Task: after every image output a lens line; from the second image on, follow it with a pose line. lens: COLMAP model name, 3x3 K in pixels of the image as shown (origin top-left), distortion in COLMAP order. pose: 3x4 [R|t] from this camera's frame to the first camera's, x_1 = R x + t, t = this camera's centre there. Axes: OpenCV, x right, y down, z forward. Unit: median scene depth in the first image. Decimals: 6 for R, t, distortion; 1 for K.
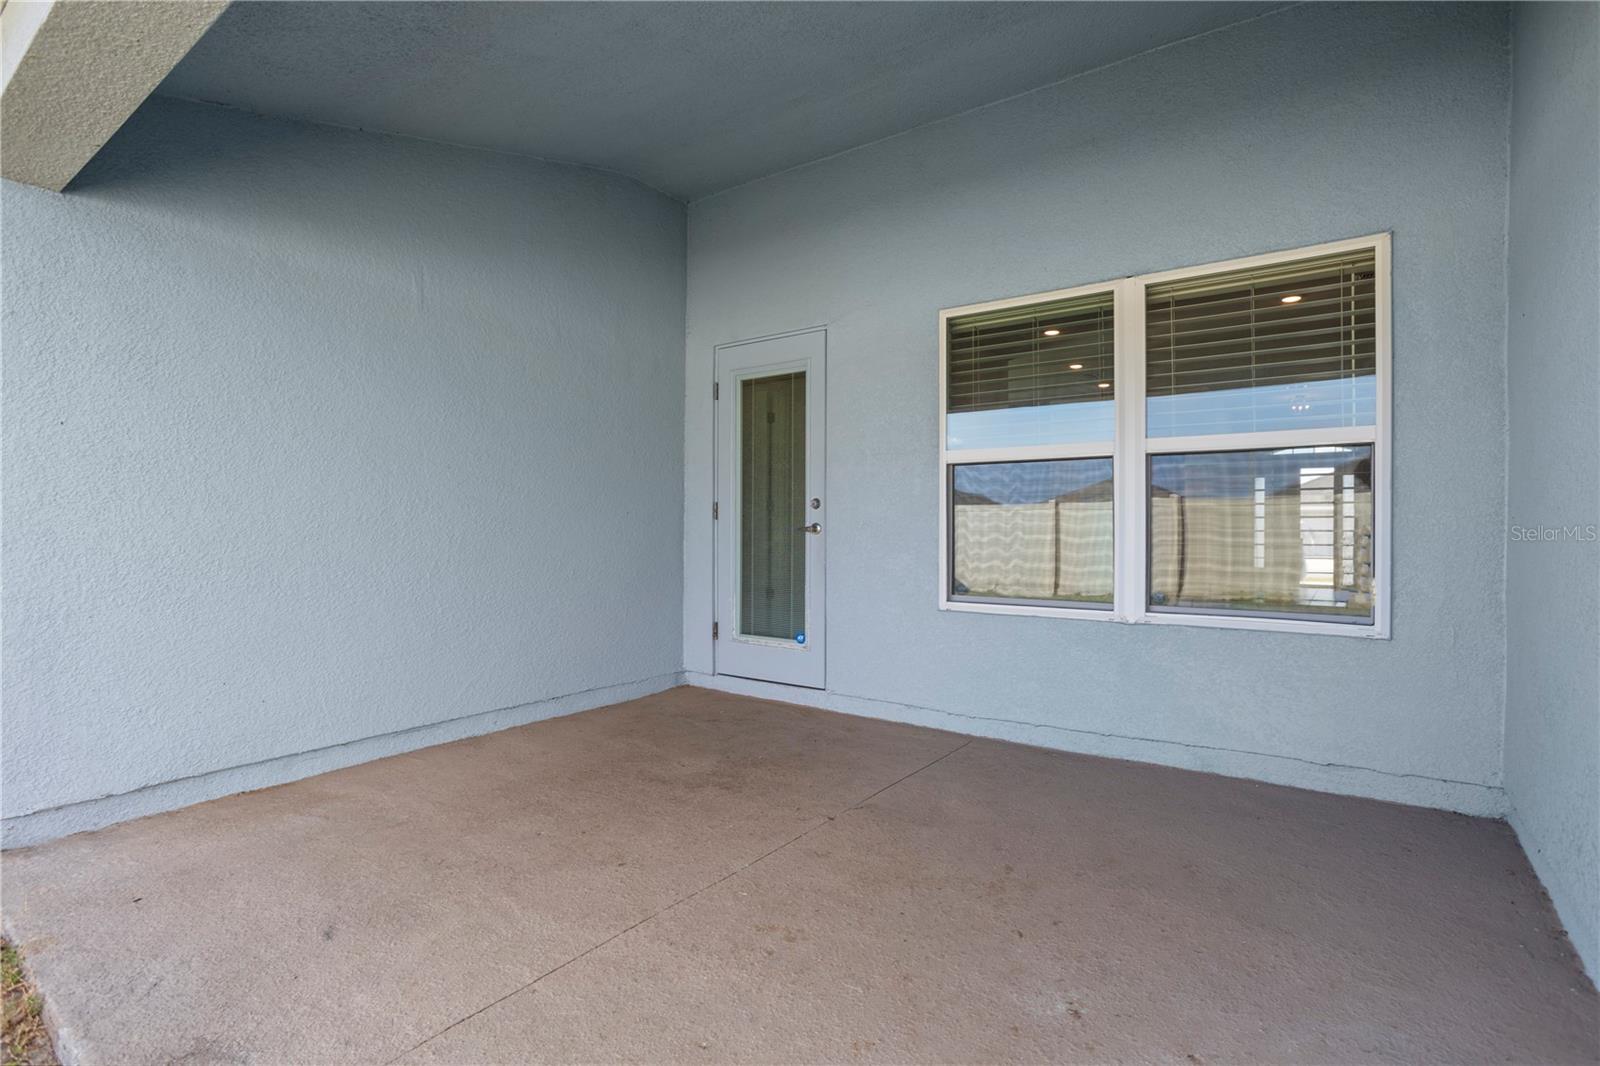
lens RADIAL K [[785.4, 0, 803.1], [0, 785.4, 518.2], [0, 0, 1]] dist [-0.050667, 0.029682]
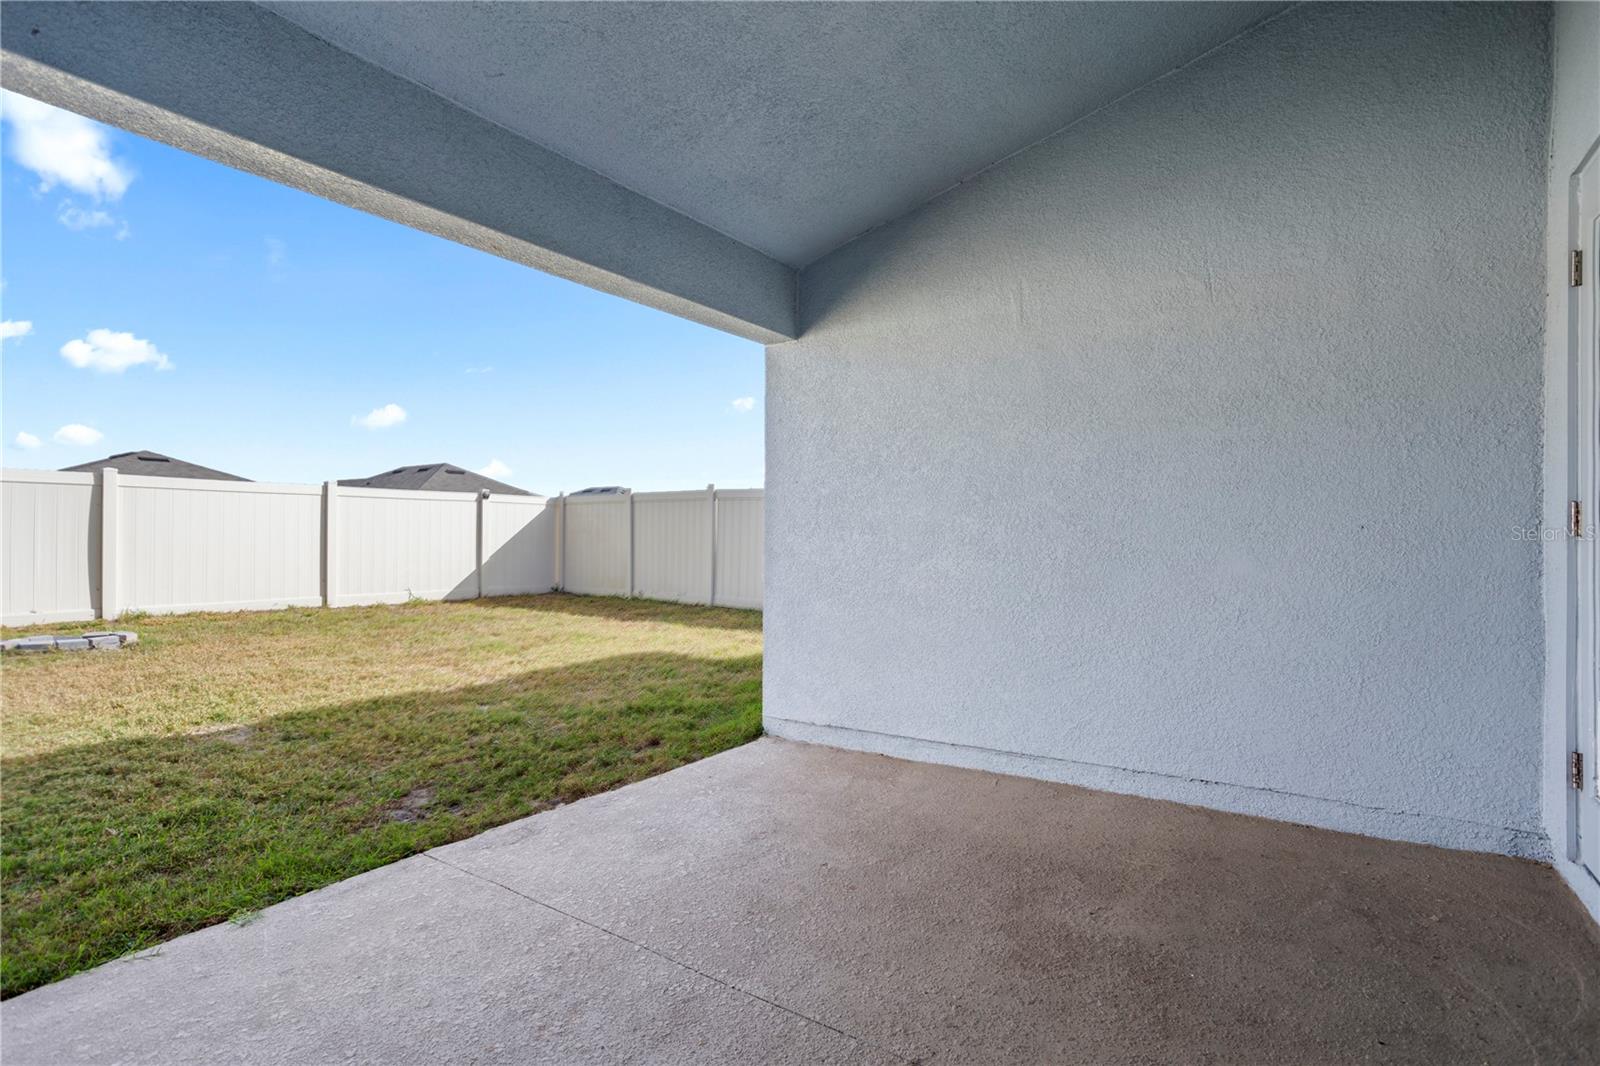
lens RADIAL K [[770.7, 0, 809.8], [0, 770.7, 528.1], [0, 0, 1]] dist [-0.046773, 0.025134]
pose [[0.039815, -0.016965, -0.999063, 0.528051], [0.002755, 0.999854, -0.016868, 0.002706], [0.999203, -0.002081, 0.039856, 0.808205]]
